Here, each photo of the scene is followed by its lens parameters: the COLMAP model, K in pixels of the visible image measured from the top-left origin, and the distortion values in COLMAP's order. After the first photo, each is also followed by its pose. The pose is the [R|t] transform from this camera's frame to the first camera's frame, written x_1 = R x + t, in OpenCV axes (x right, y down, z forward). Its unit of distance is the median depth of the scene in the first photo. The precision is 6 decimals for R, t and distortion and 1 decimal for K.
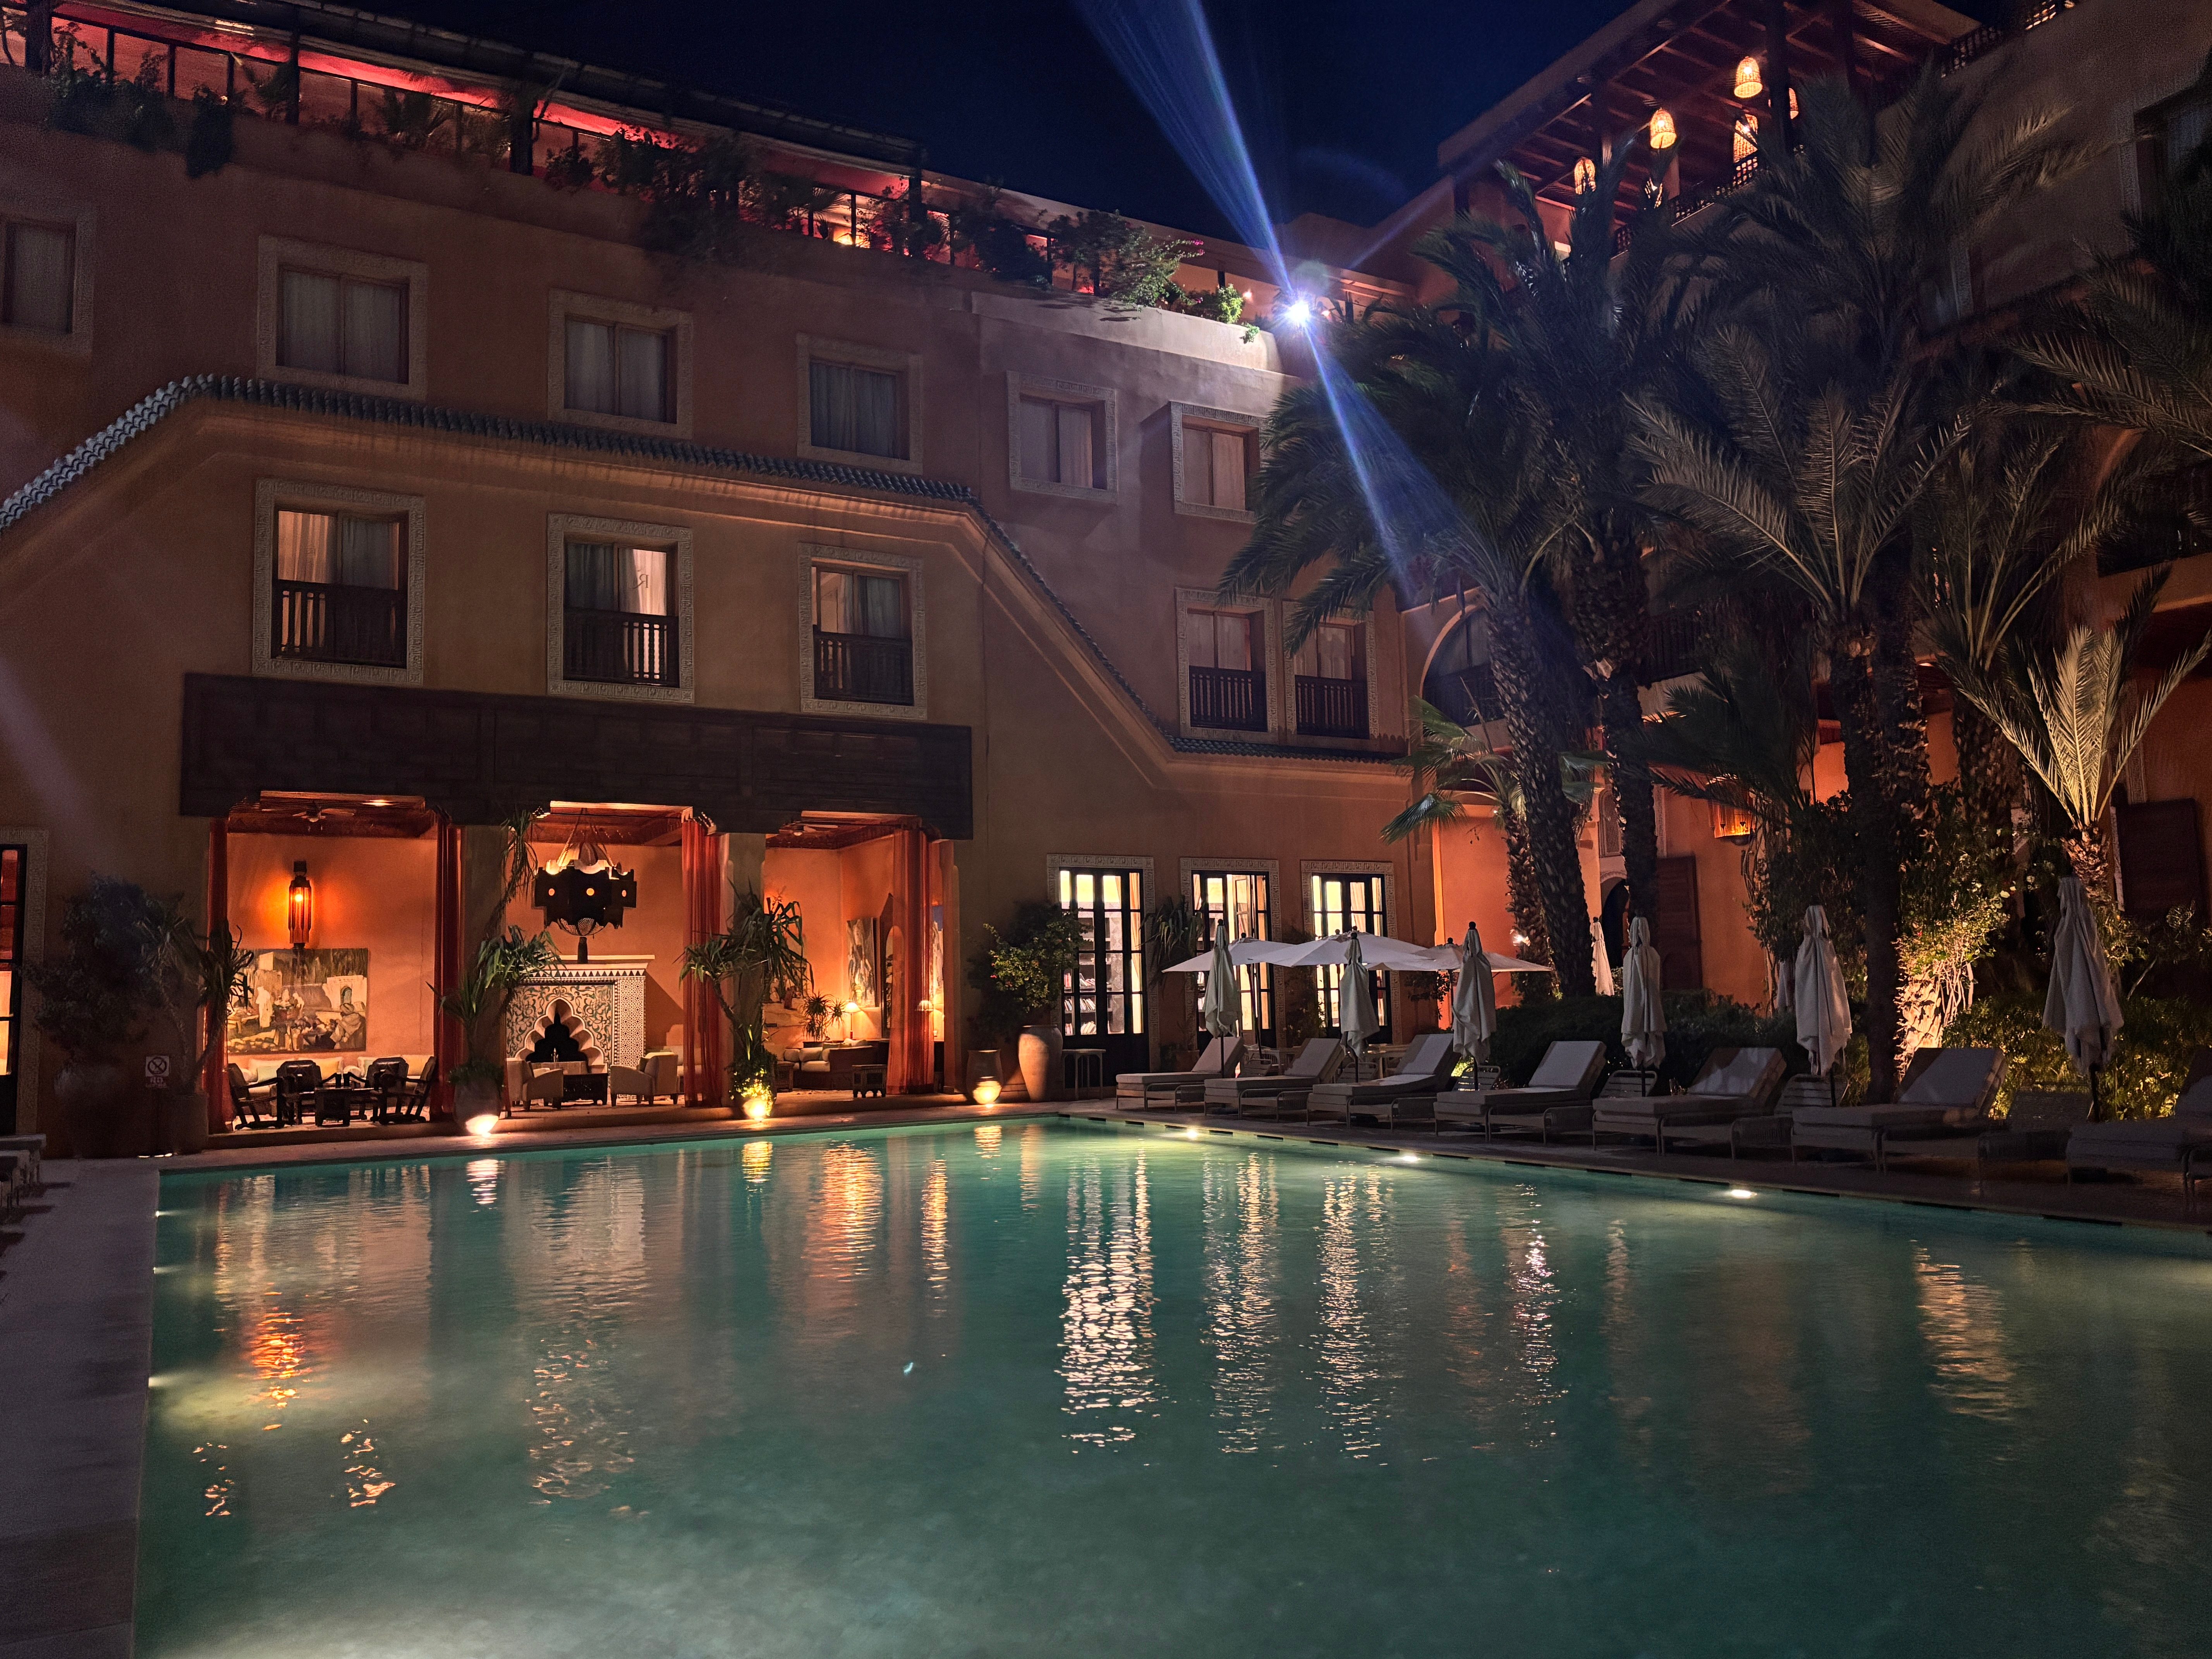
lens RADIAL K [[1683.8, 0, 1107.6], [0, 1683.8, 834.7], [0, 0, 1]] dist [0.012208, 0.004363]
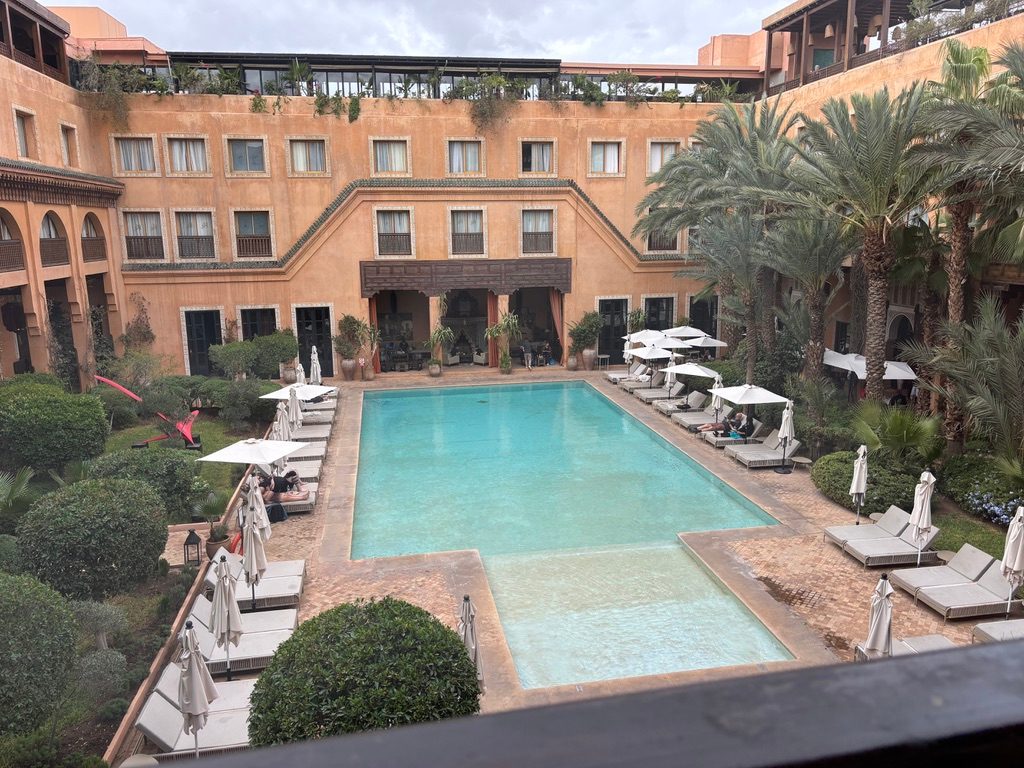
lens RADIAL K [[779.5, 0, 512.9], [0, 779.5, 383.2], [0, 0, 1]] dist [0.012208, 0.004363]
pose [[0.945871, 0.070014, -0.316901, 0.328507], [0.028715, 0.954569, 0.296604, -0.301125], [0.323270, -0.289649, 0.900888, -0.511070]]
